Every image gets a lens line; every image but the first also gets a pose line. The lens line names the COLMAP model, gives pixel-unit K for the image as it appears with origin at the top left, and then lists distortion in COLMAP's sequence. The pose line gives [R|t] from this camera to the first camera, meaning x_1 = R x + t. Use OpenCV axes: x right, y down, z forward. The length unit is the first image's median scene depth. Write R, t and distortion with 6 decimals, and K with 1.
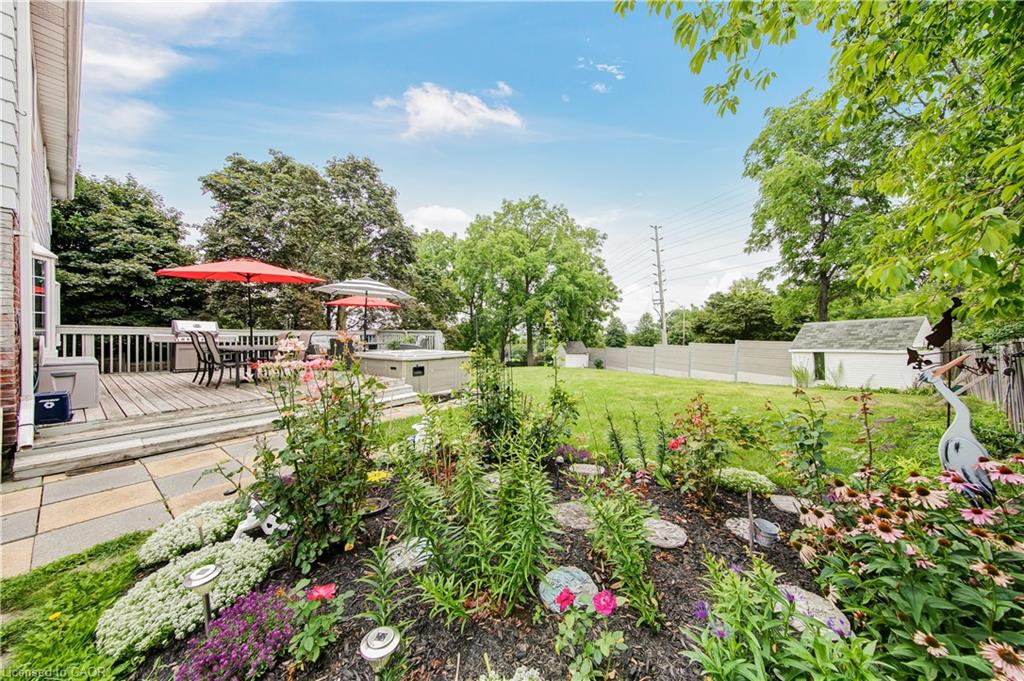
lens RADIAL K [[342.2, 0, 515.4], [0, 342.2, 336.8], [0, 0, 1]] dist [0.001202, 0.000022]
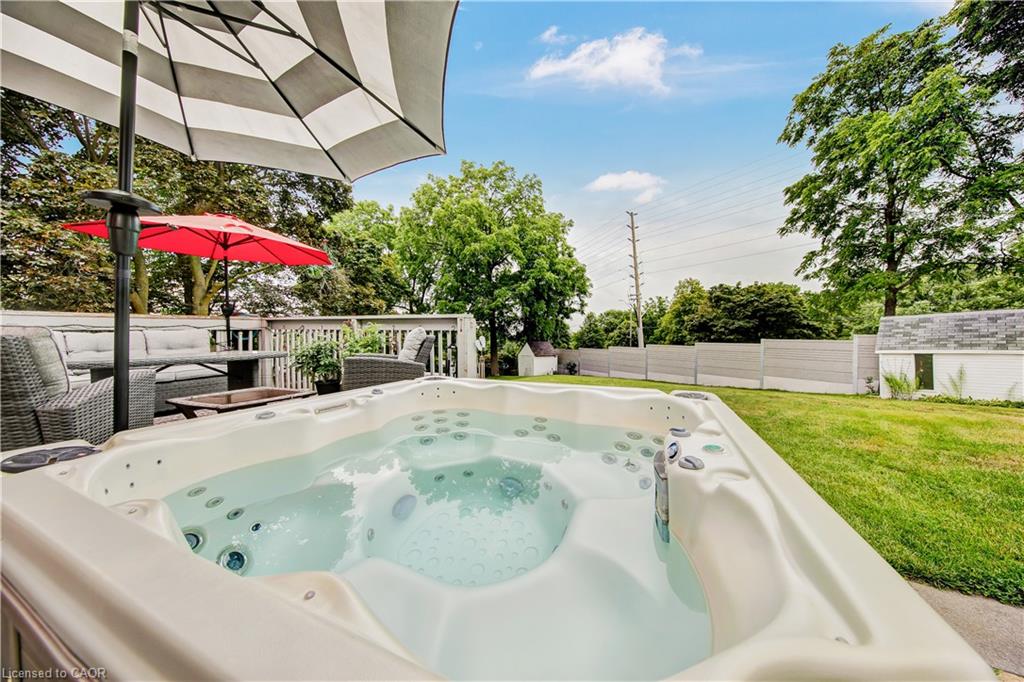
lens RADIAL K [[321.4, 0, 511.8], [0, 321.4, 336.2], [0, 0, 1]] dist [0.001071, -0.000264]
pose [[0.972377, -0.004231, 0.233379, -0.122563], [0.005007, 0.999984, -0.002735, 0.001908], [-0.233363, 0.003828, 0.972382, 0.328966]]
